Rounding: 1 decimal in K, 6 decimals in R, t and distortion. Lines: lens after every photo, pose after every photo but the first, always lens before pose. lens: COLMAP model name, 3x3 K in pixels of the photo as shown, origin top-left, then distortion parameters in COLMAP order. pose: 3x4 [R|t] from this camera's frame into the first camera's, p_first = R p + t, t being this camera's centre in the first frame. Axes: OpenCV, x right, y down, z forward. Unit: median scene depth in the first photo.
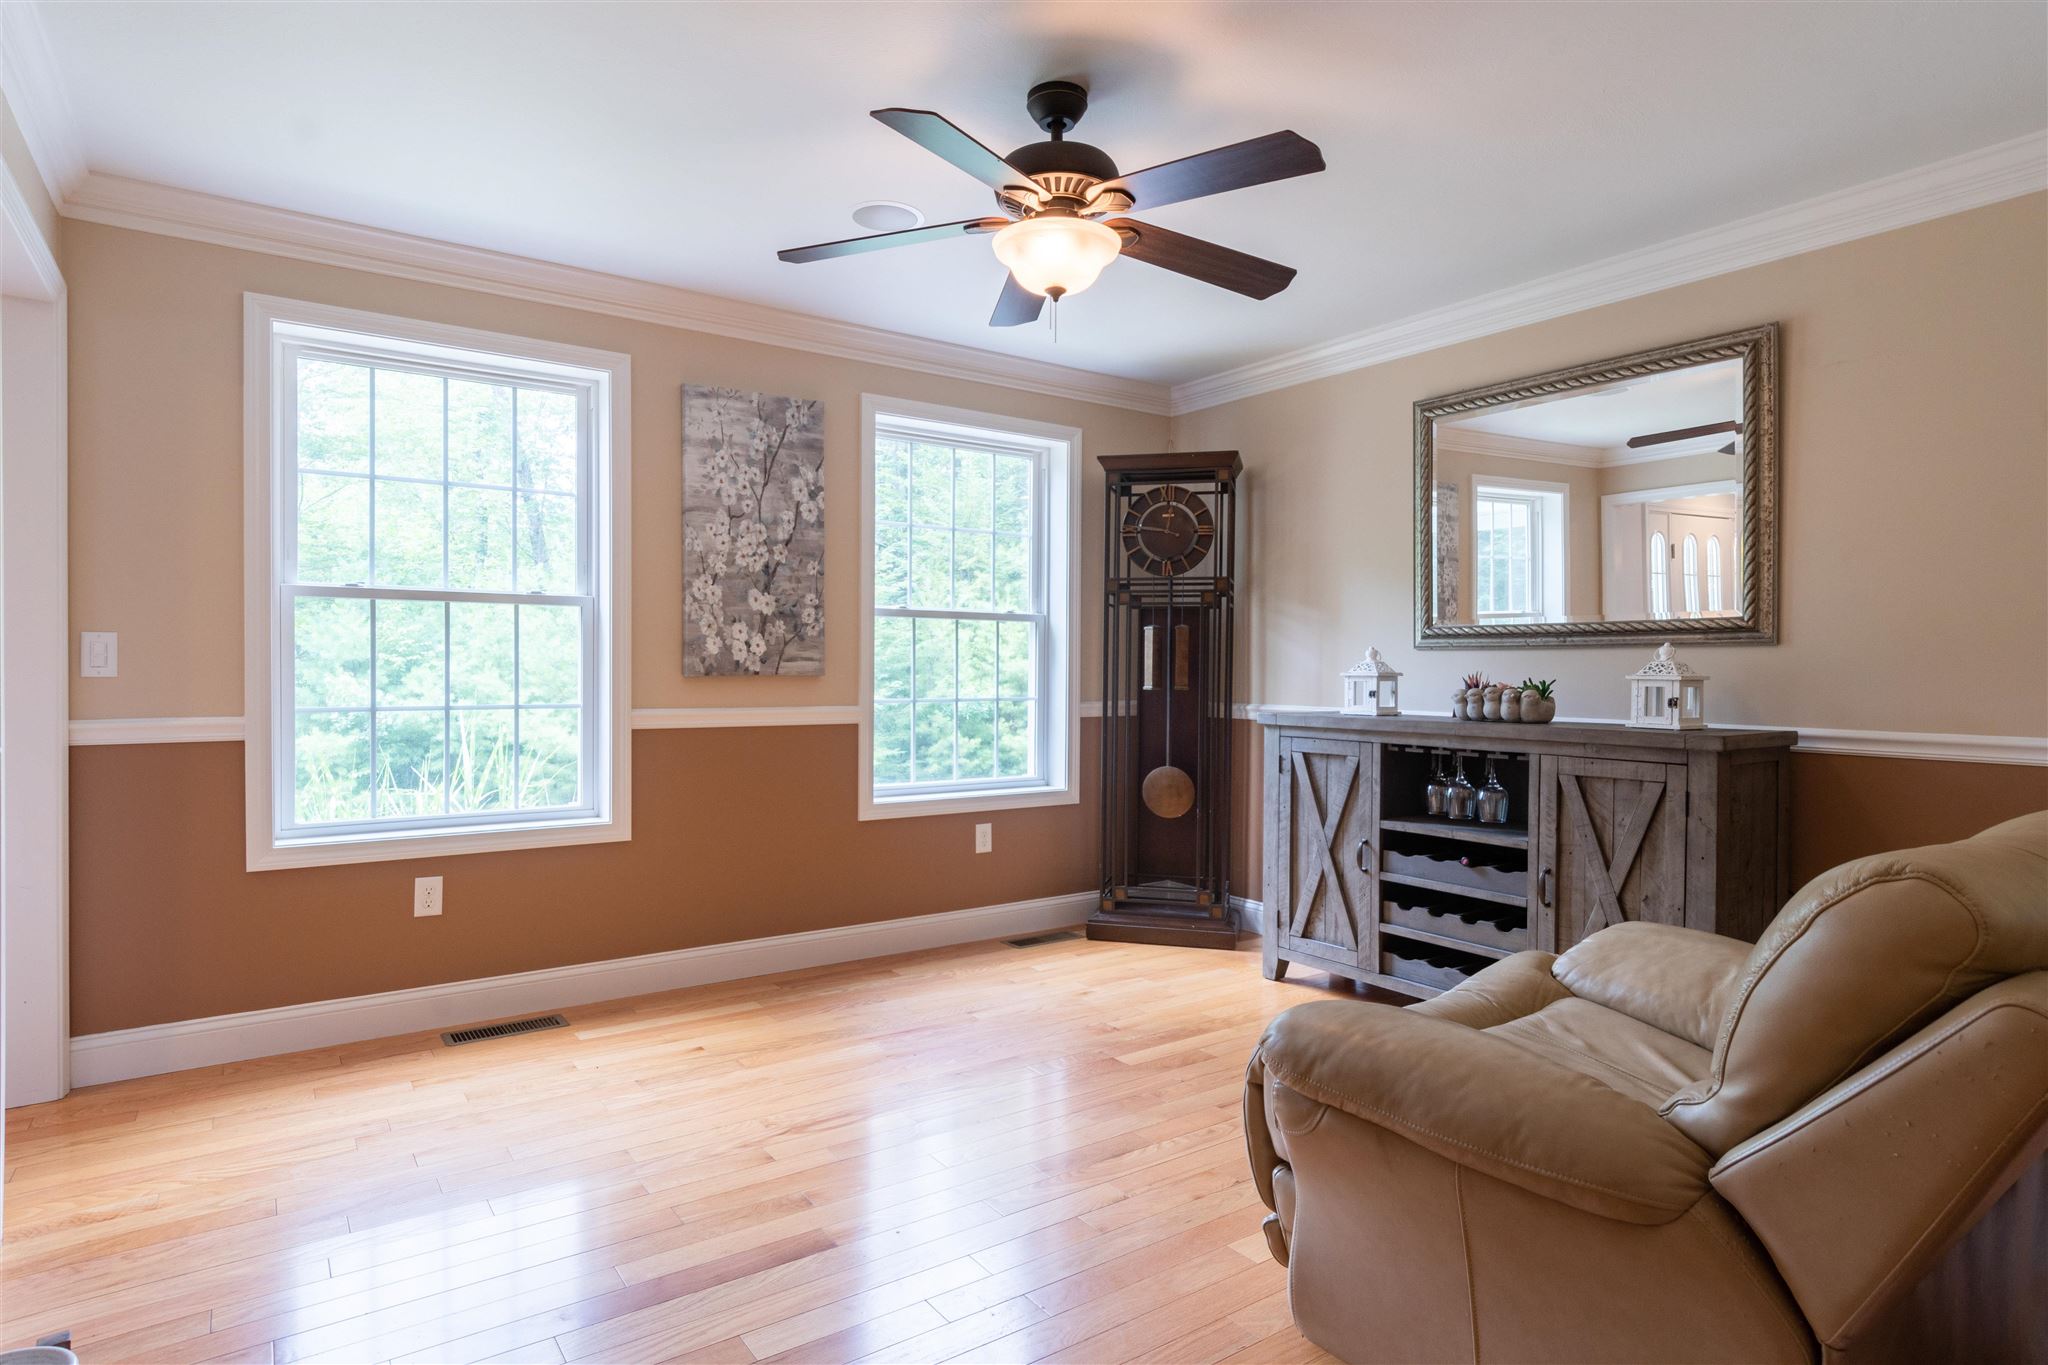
lens RADIAL K [[1102.4, 0, 1024.0], [0, 1102.4, 682.5], [0, 0, 1]] dist [-0.001229, -0.000863]
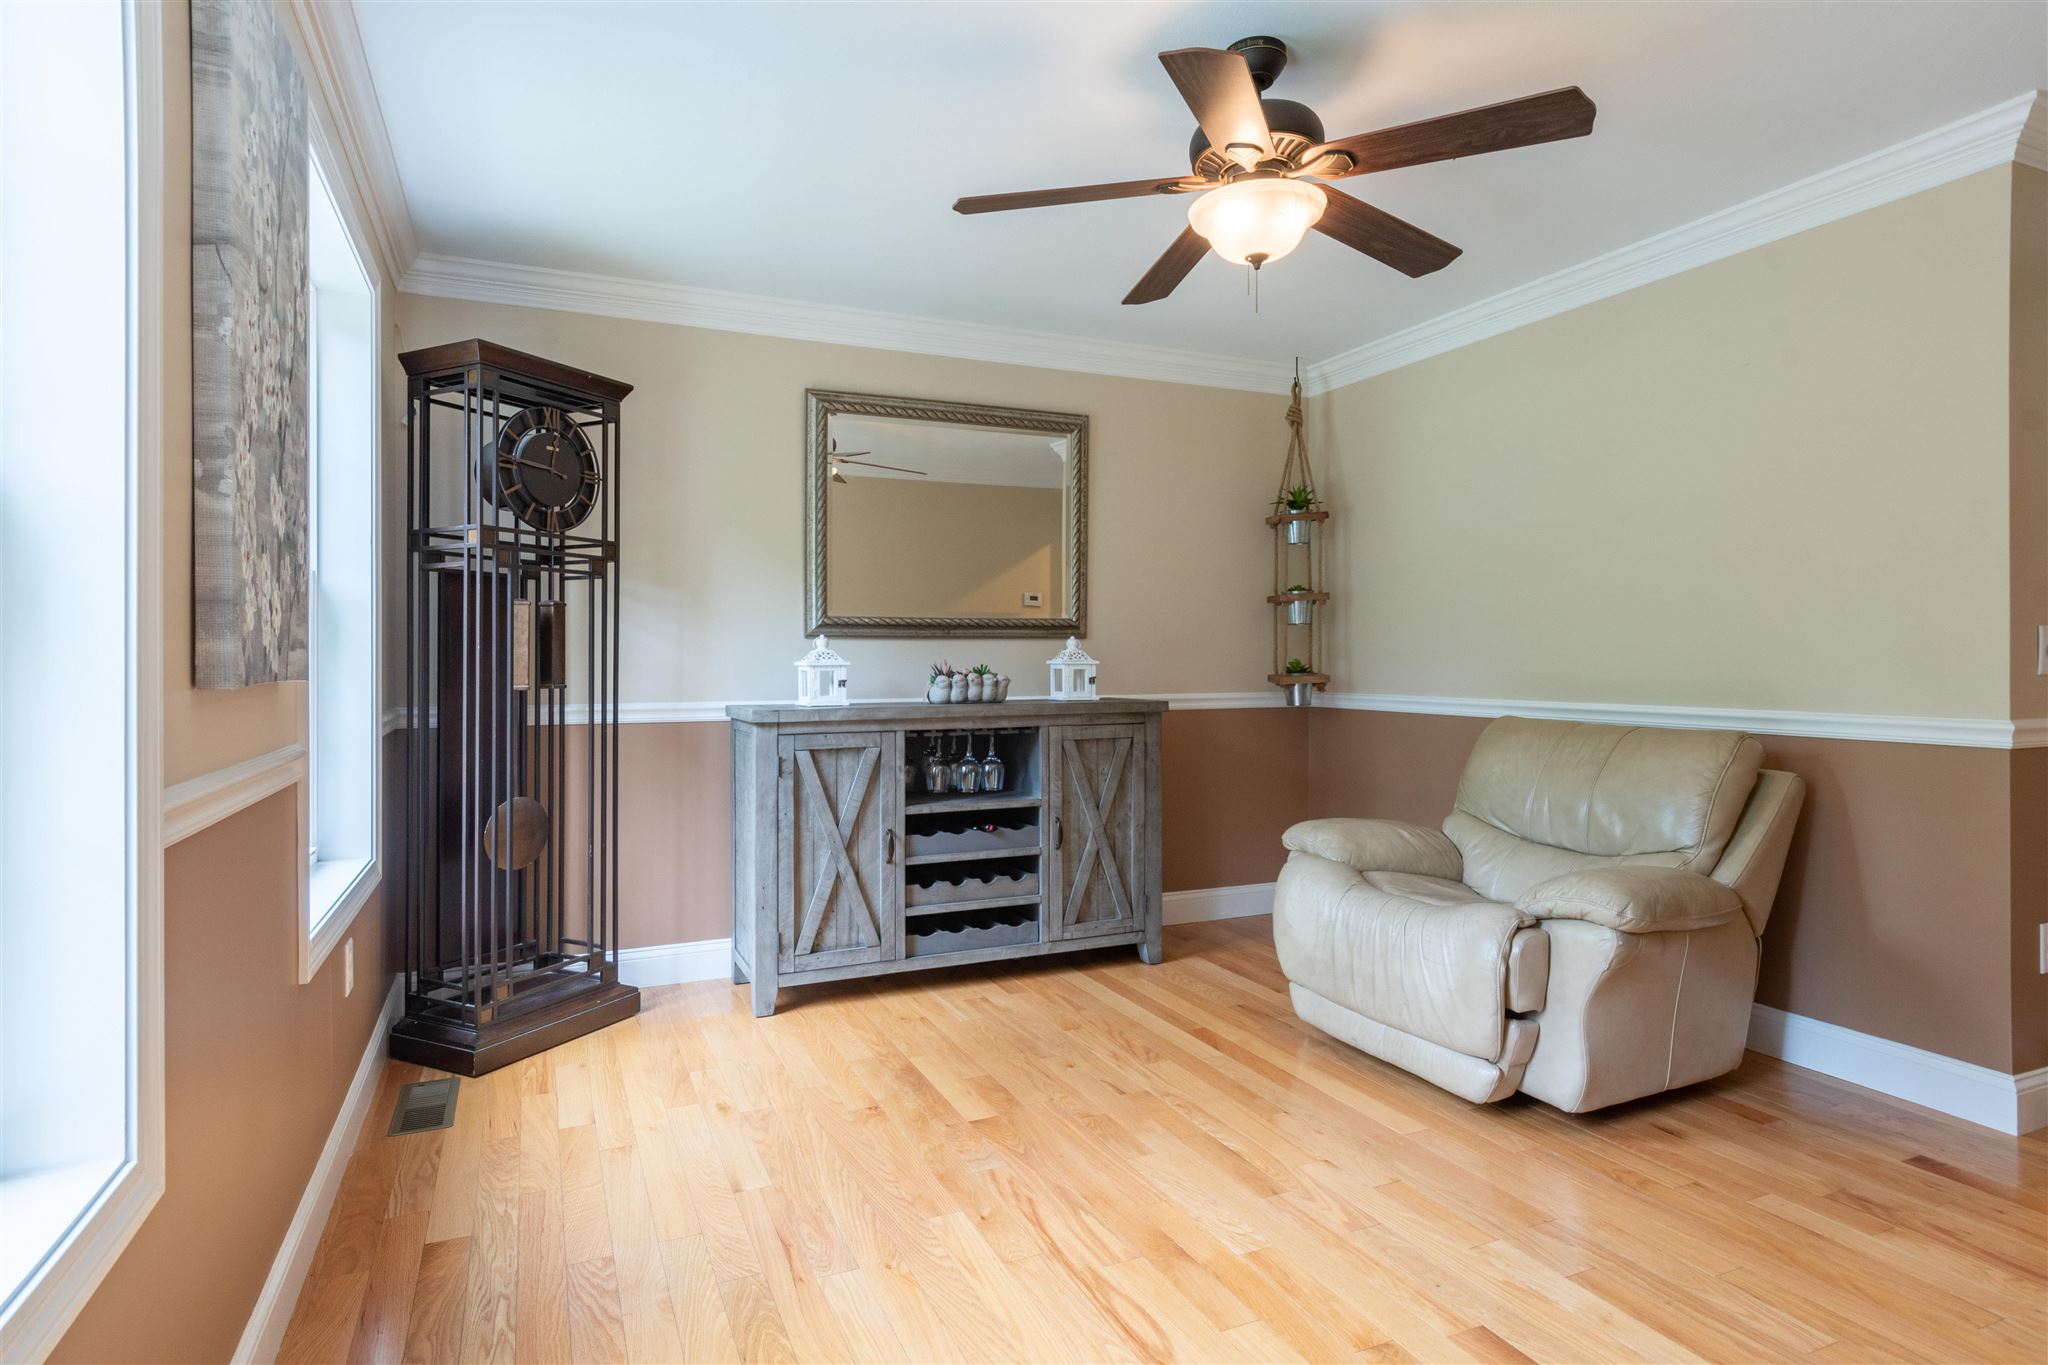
lens RADIAL K [[1097.3, 0, 999.9], [0, 1097.3, 658.2], [0, 0, 1]] dist [0.001301, -0.000126]
pose [[0.200649, -0.008137, 0.979629, -0.649866], [0.017424, 0.999837, 0.004736, -0.015126], [-0.979508, 0.016119, 0.200758, 0.711645]]
